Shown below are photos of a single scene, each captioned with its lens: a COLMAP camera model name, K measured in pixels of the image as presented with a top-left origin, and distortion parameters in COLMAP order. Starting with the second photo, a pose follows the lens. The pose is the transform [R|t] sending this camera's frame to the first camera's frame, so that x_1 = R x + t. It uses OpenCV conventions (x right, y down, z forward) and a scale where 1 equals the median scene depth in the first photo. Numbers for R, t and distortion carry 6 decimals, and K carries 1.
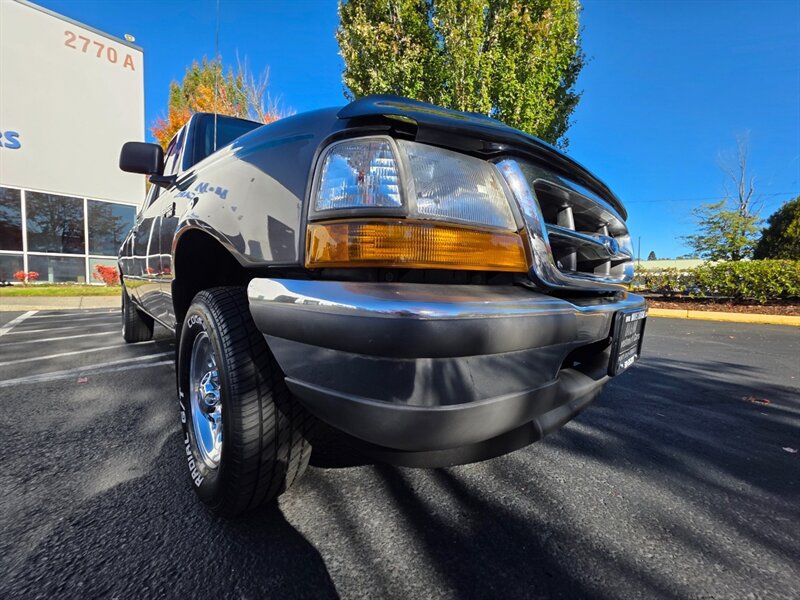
lens RADIAL K [[319.2, 0, 396.5], [0, 319.2, 298.5], [0, 0, 1]] dist [0.001633, 0.000371]
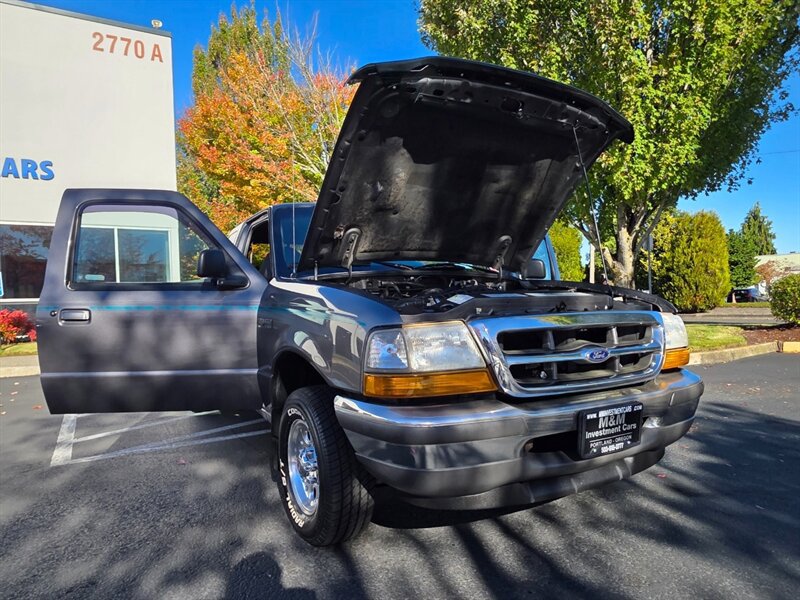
lens RADIAL K [[516.8, 0, 389.6], [0, 516.8, 315.9], [0, 0, 1]] dist [-0.001023, 0.000045]
pose [[0.965846, -0.042876, -0.255545, 0.037941], [0.036125, 0.998865, -0.031053, -0.026354], [0.256586, 0.020761, 0.966298, -0.109970]]
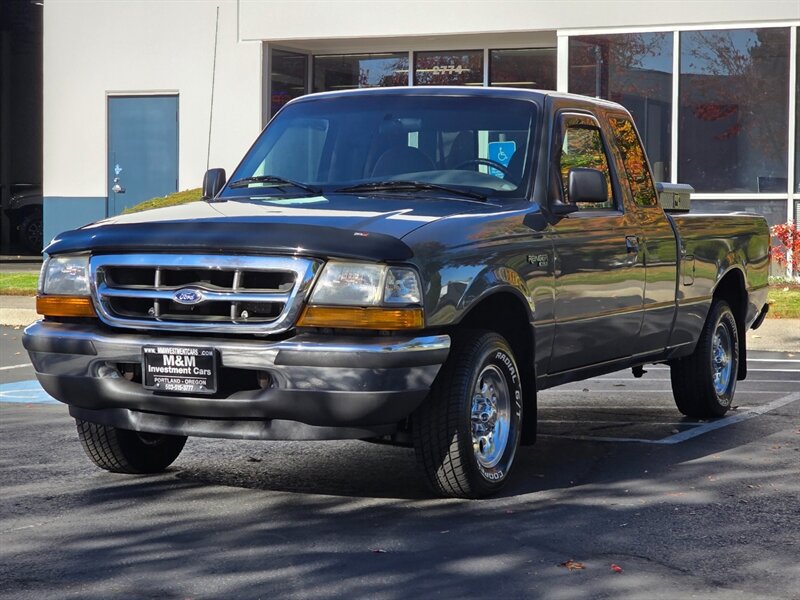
lens RADIAL K [[1664.5, 0, 400.0], [0, 1664.5, 300.0], [0, 0, 1]] dist [0.099418, 0.144725]
pose [[0.376888, 0.029626, -0.925785, 0.658376], [-0.046839, 0.998819, 0.012895, -0.025436], [0.925074, 0.038503, 0.377830, -0.066005]]
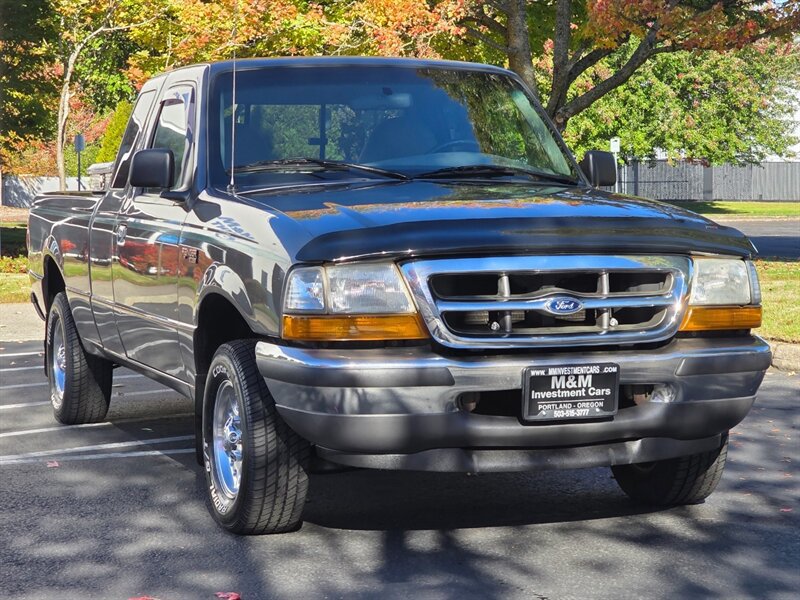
lens RADIAL K [[1842.0, 0, 400.0], [0, 1842.0, 300.0], [0, 0, 1]] dist [-0.084413, -0.007553]
pose [[0.917000, -0.003239, -0.398874, 0.243537], [0.006574, 0.999954, 0.006993, -0.021155], [0.398833, -0.009034, 0.916979, -0.449909]]
